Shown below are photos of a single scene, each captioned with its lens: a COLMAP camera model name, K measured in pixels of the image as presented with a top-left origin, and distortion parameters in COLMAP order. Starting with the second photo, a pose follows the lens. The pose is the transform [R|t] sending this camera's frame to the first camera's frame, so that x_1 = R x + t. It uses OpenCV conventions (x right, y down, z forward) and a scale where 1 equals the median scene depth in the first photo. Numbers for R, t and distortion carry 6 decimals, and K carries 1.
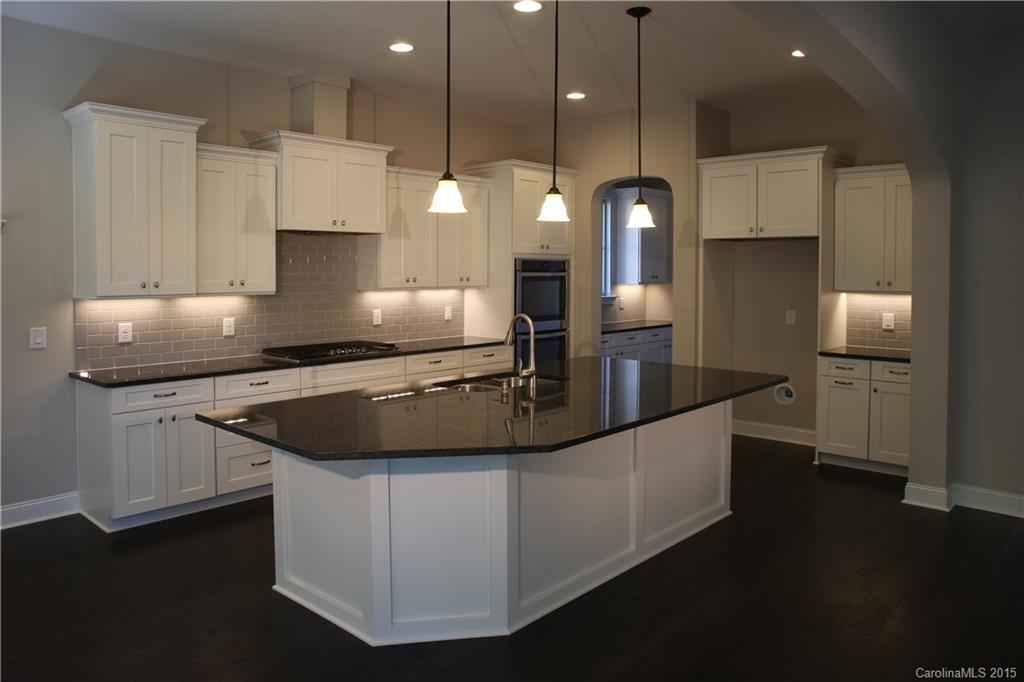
lens RADIAL K [[716.8, 0, 512.0], [0, 716.8, 341.0], [0, 0, 1]] dist [-0.048064, 0.000199]
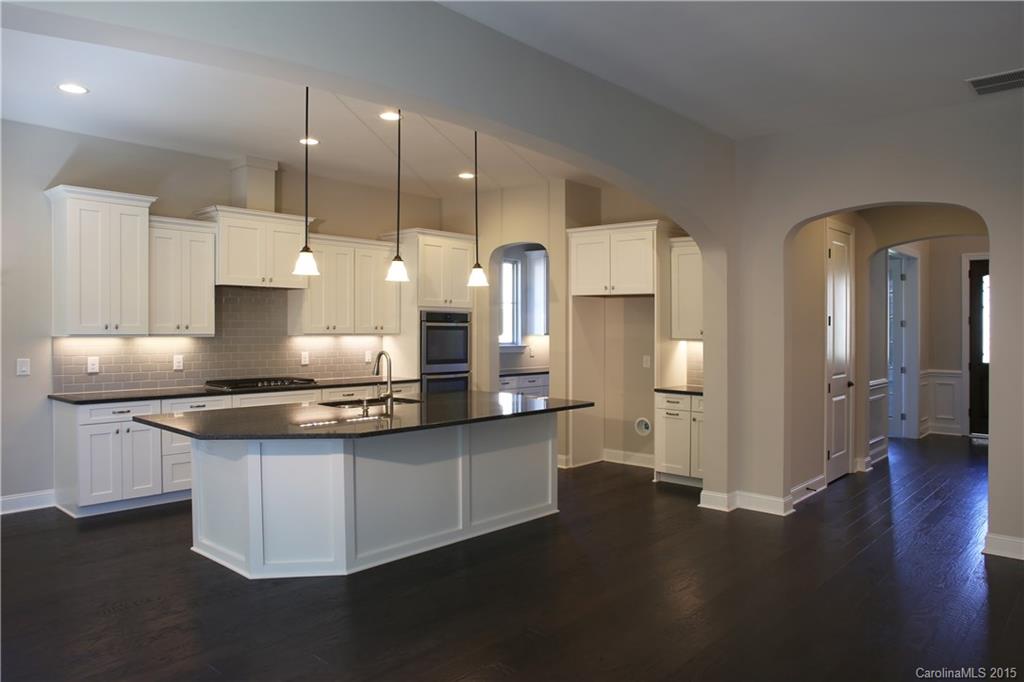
lens RADIAL K [[734.2, 0, 499.6], [0, 734.2, 406.8], [0, 0, 1]] dist [-0.023136, 0.000528]
pose [[0.999548, 0.013865, -0.026662, 0.199367], [-0.013634, 0.999868, 0.008798, 0.038571], [0.026780, -0.008430, 0.999606, -0.264255]]
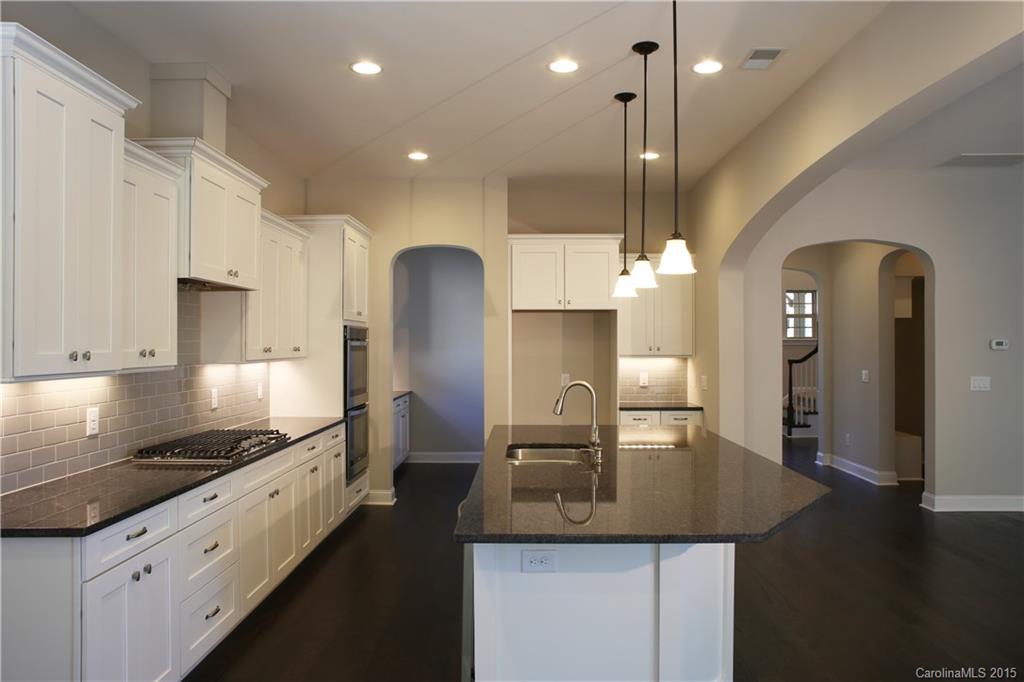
lens RADIAL K [[737.8, 0, 422.4], [0, 737.8, 382.6], [0, 0, 1]] dist [0.001241, 0.001749]
pose [[0.747073, -0.035517, 0.663793, -0.620096], [0.068898, 0.997331, -0.024179, -0.018317], [-0.661162, 0.063797, 0.747526, 0.298728]]
